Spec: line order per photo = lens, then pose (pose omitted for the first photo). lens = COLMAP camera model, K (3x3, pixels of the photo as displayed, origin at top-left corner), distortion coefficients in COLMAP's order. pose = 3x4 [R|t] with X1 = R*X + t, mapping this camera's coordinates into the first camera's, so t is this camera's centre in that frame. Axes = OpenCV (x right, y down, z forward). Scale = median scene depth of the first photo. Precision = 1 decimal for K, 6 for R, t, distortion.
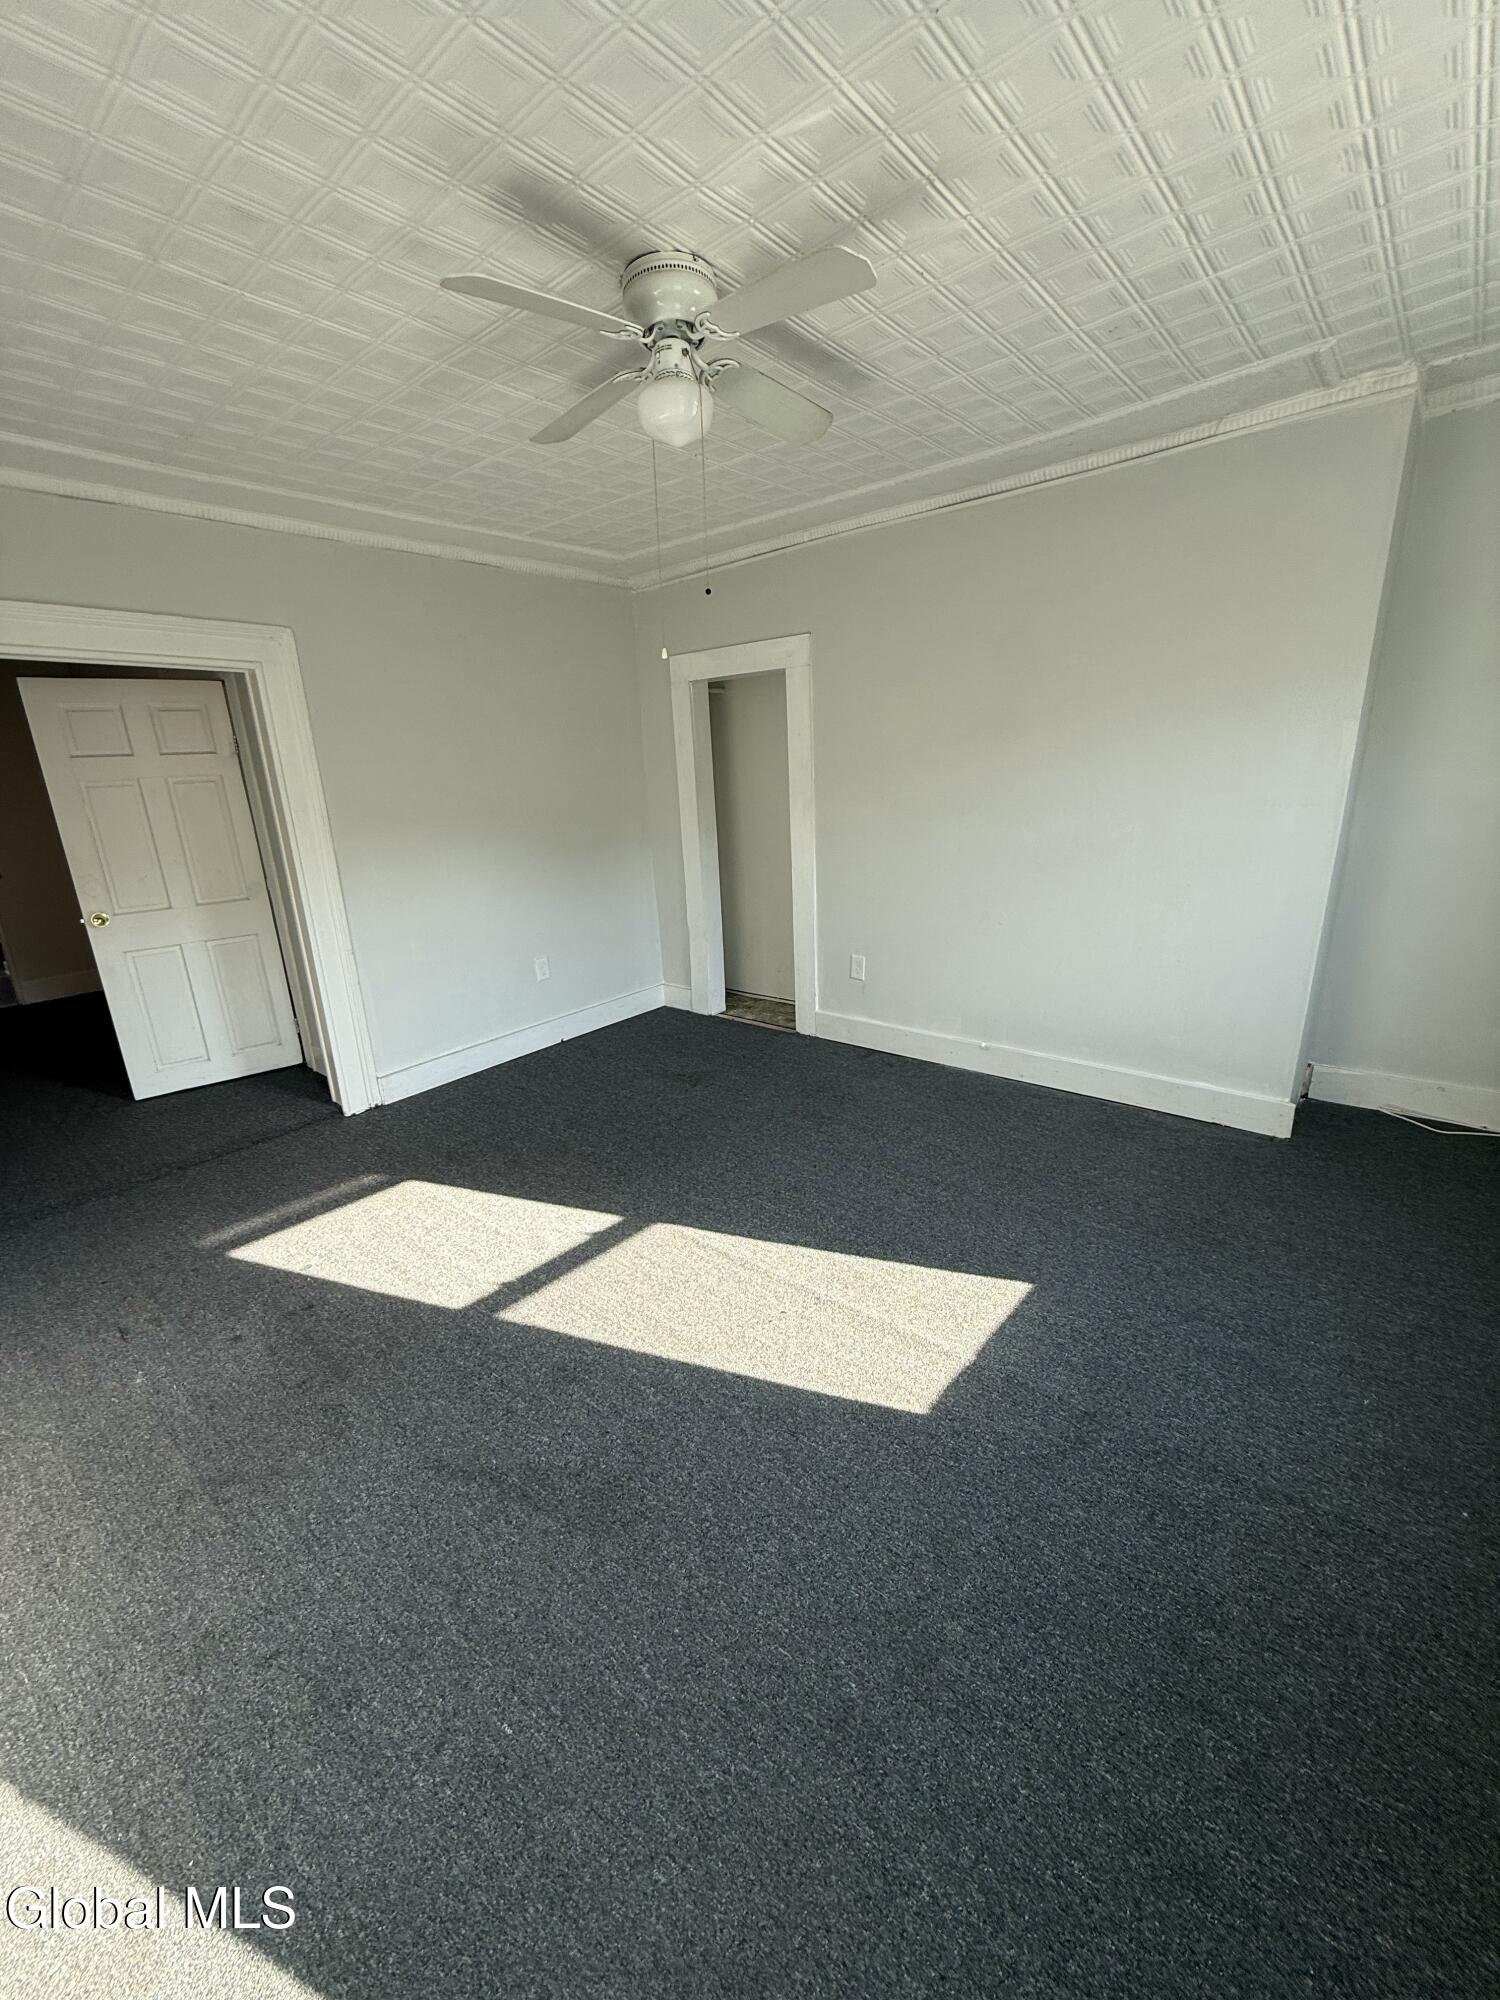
lens RADIAL K [[795.4, 0, 744.2], [0, 795.4, 992.8], [0, 0, 1]] dist [0.001350, -0.000305]
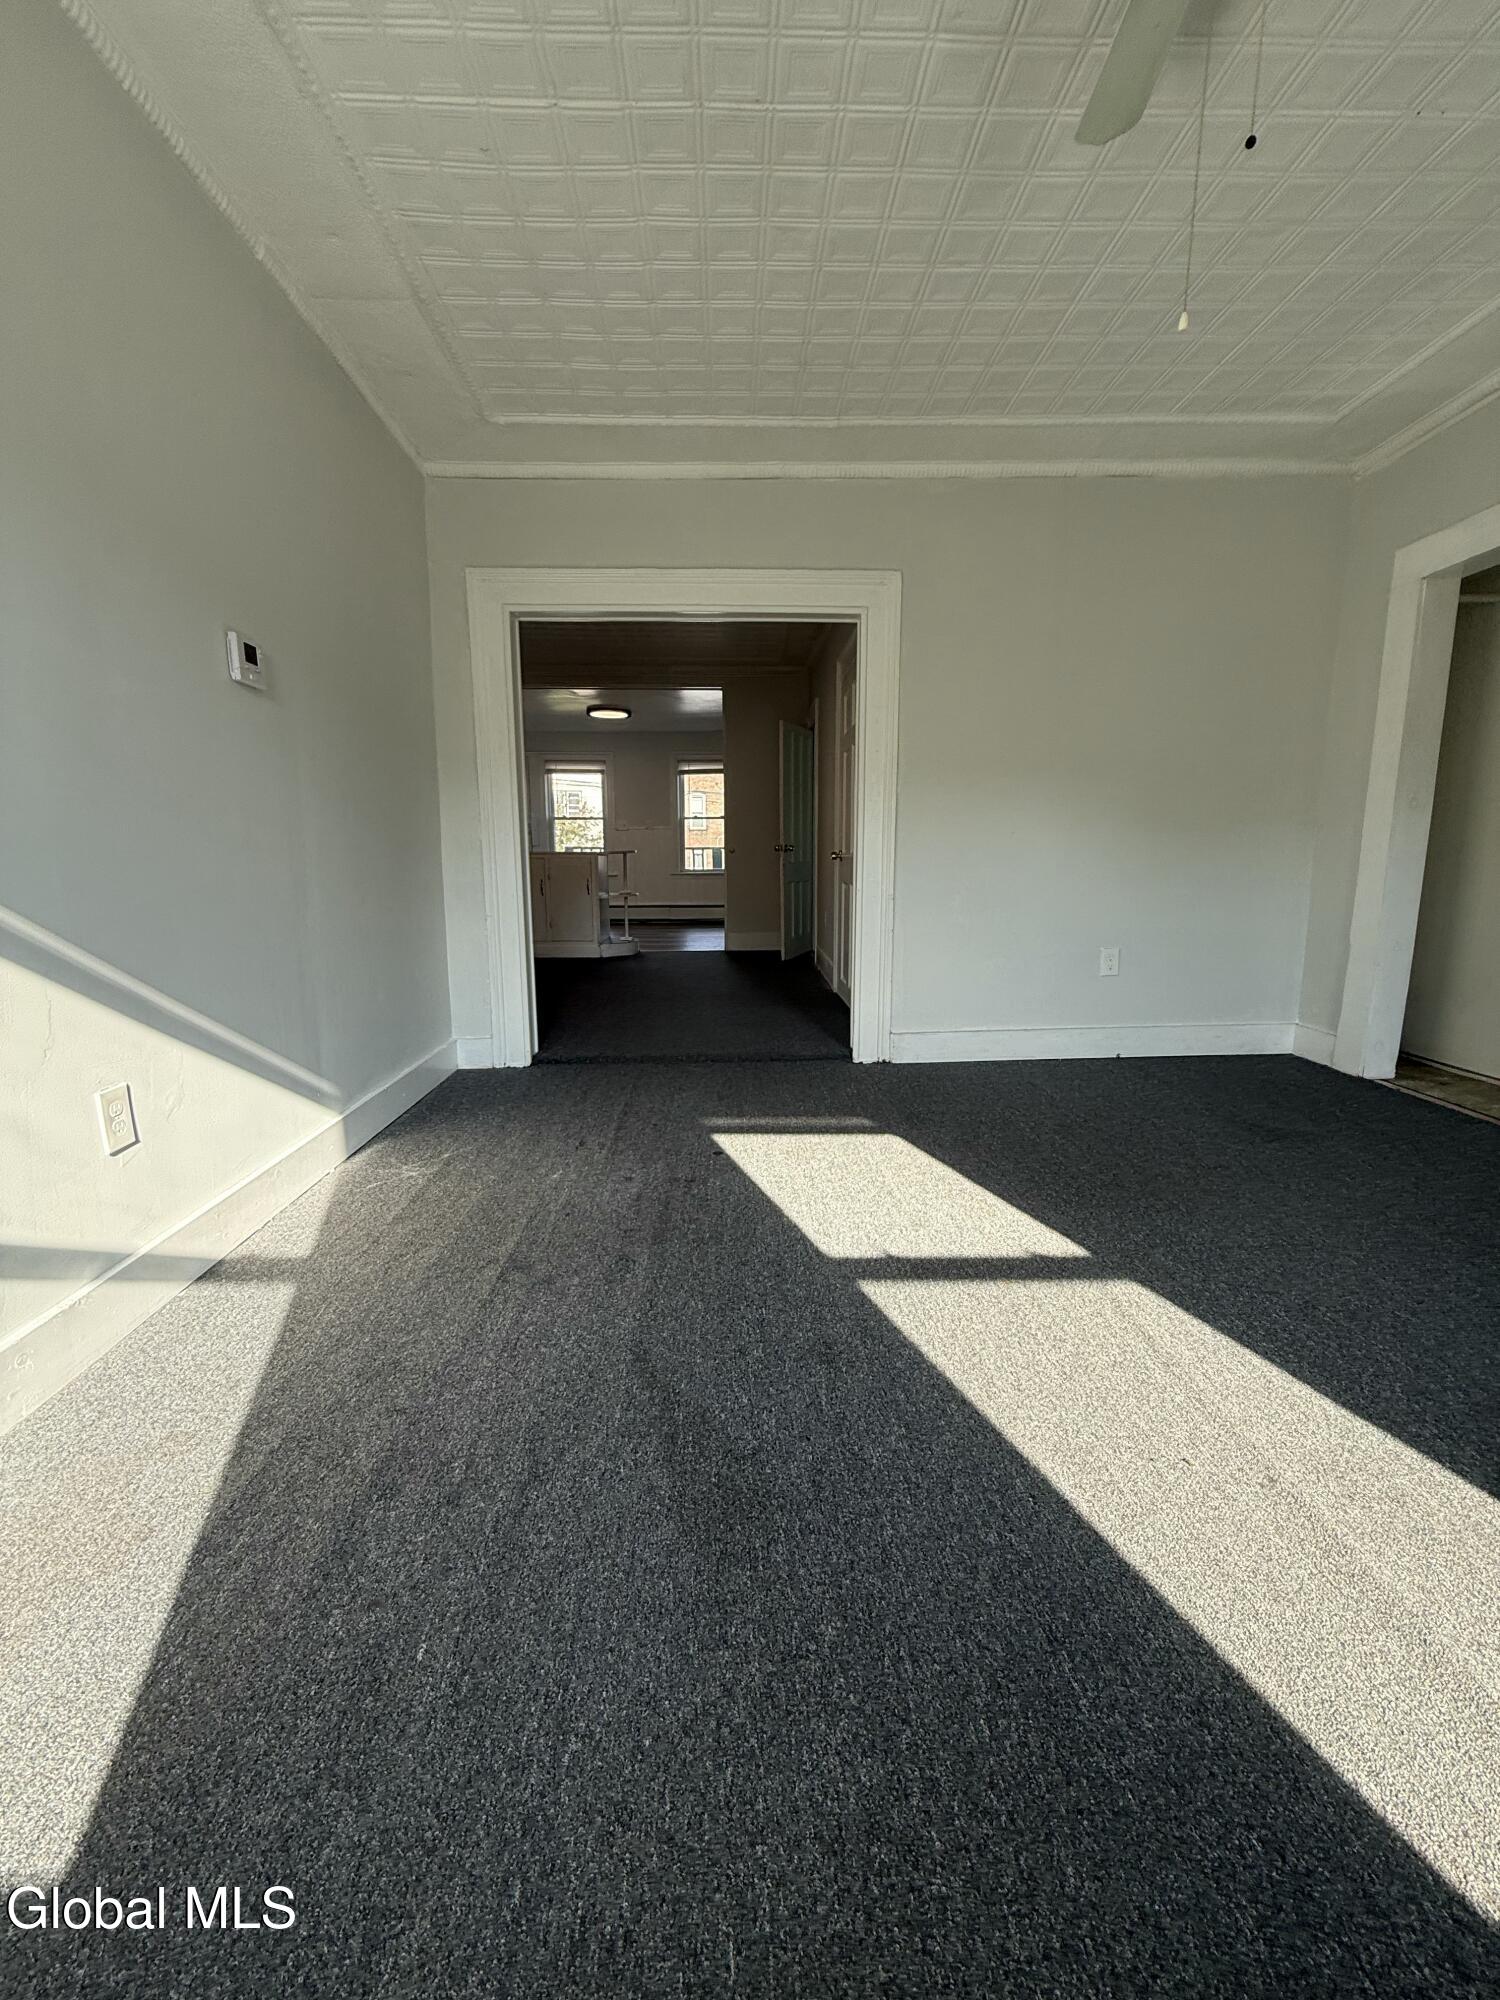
lens RADIAL K [[795.4, 0, 746.9], [0, 795.4, 993.5], [0, 0, 1]] dist [0.001350, -0.000305]
pose [[0.667247, 0.166671, -0.725949, 0.152527], [-0.226587, 0.973870, 0.015327, 0.115373], [0.709535, 0.154263, 0.687578, 0.279466]]
